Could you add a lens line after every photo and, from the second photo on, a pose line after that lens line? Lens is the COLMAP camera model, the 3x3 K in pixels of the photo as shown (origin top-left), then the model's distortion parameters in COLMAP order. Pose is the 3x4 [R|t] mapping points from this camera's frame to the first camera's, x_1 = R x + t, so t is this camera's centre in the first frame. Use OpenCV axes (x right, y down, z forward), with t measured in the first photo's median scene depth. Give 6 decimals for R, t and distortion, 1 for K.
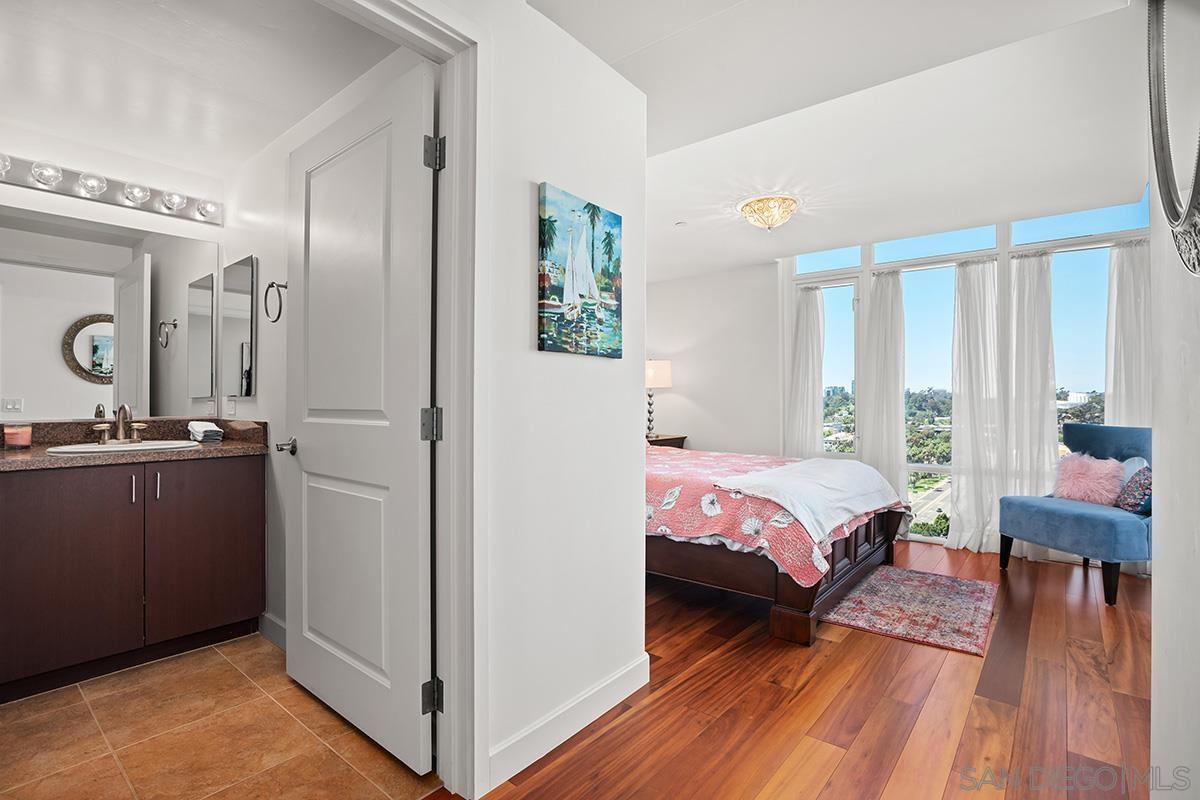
lens RADIAL K [[600.0, 0, 616.0], [0, 600.0, 384.9], [0, 0, 1]] dist [-0.002497, 0.004508]
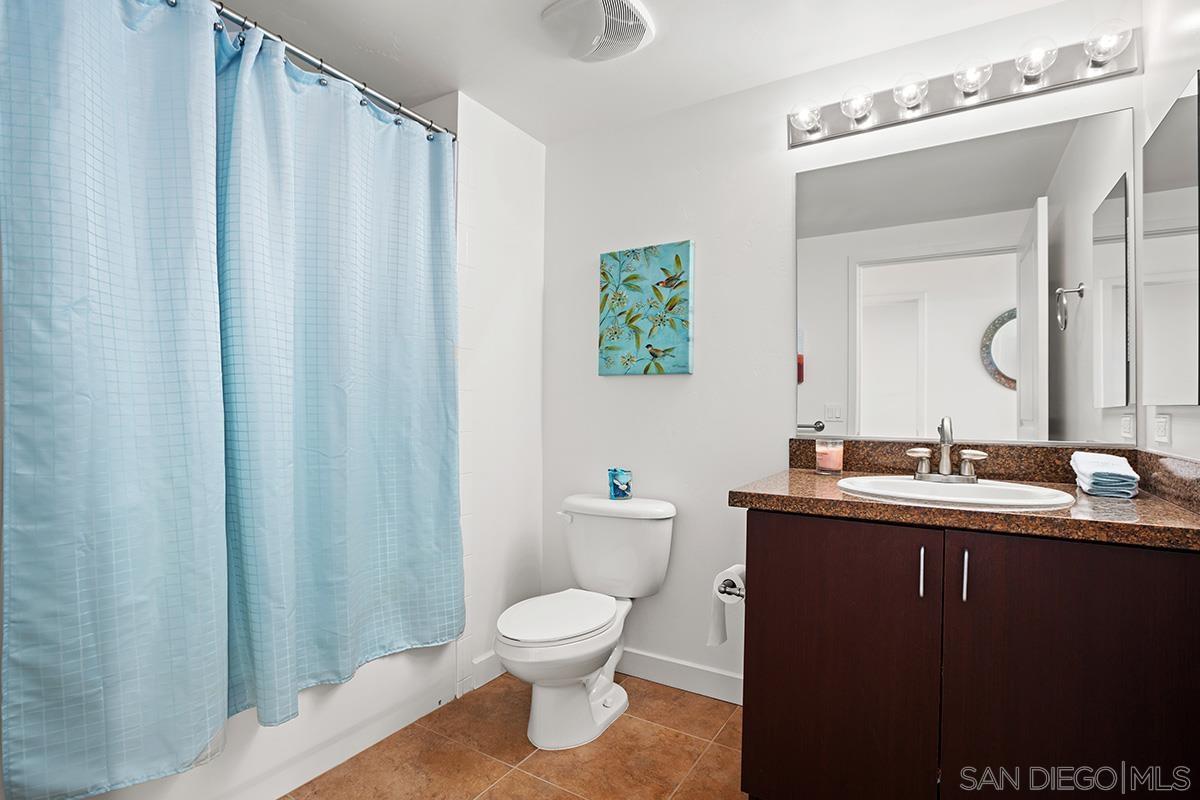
lens RADIAL K [[570.5, 0, 596.3], [0, 570.5, 405.6], [0, 0, 1]] dist [0.005311, 0.000438]
pose [[0.137856, -0.002301, -0.990450, -0.219519], [0.019498, 0.999810, 0.000391, 0.009195], [0.990260, -0.019366, 0.137874, 0.428935]]
